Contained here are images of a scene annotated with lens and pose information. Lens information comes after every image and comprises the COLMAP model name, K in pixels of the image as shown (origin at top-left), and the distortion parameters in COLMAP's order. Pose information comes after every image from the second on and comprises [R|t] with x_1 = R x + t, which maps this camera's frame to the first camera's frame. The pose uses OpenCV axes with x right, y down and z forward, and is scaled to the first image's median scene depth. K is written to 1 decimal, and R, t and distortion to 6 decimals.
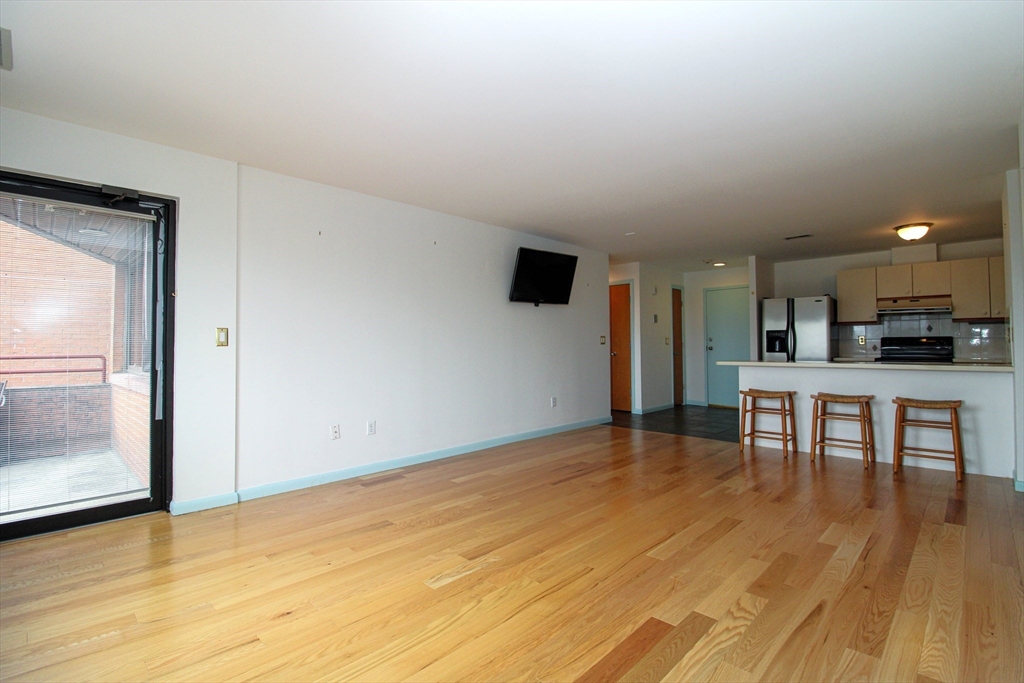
lens RADIAL K [[474.8, 0, 519.6], [0, 474.8, 334.1], [0, 0, 1]] dist [0.000367, -0.013842]
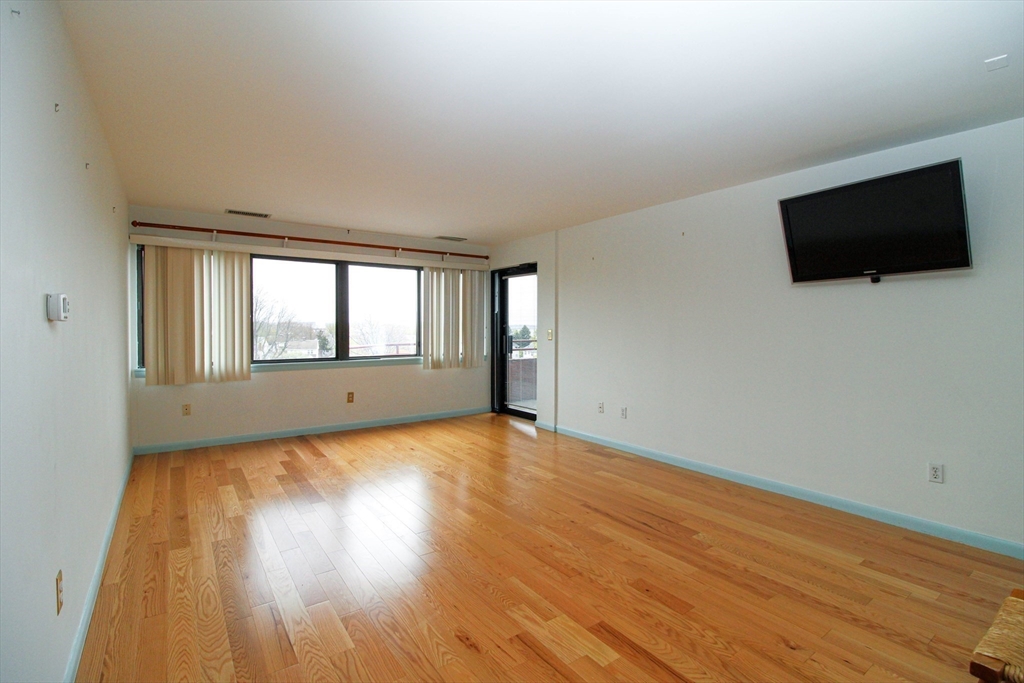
lens RADIAL K [[474.8, 0, 519.6], [0, 474.8, 334.1], [0, 0, 1]] dist [0.000367, -0.013842]
pose [[-0.173101, 0.024063, -0.984610, 0.657973], [0.022428, 0.999539, 0.020485, -0.020072], [0.984649, -0.018537, -0.173561, 0.705926]]
